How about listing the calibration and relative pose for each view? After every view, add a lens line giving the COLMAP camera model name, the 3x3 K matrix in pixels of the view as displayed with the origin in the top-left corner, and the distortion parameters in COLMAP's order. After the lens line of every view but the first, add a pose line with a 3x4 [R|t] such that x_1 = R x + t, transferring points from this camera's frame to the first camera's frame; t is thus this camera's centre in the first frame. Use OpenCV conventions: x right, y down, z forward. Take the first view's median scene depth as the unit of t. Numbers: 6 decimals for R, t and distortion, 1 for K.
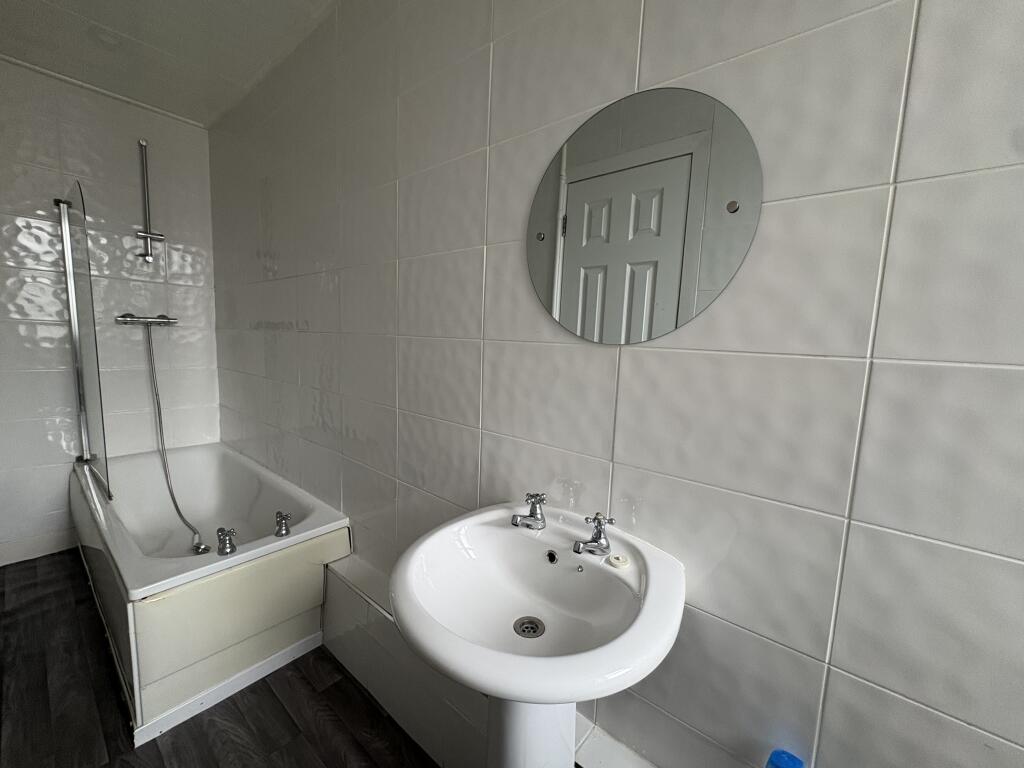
lens RADIAL K [[408.7, 0, 512.0], [0, 408.7, 384.0], [0, 0, 1]] dist [0.000655, 0.000215]
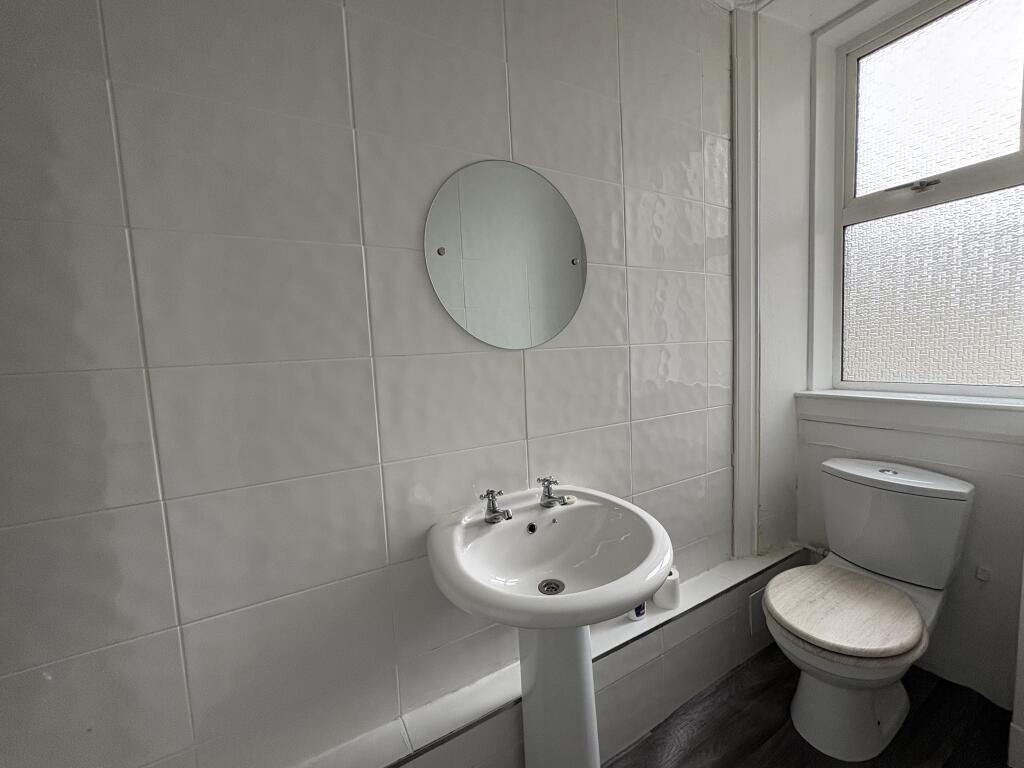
lens RADIAL K [[408.7, 0, 512.0], [0, 408.7, 384.0], [0, 0, 1]] dist [0.000655, 0.000215]
pose [[0.355380, -0.134241, 0.925032, -1.166311], [0.168686, 0.982596, 0.077788, -0.110982], [-0.919375, 0.128395, 0.371839, 0.670463]]
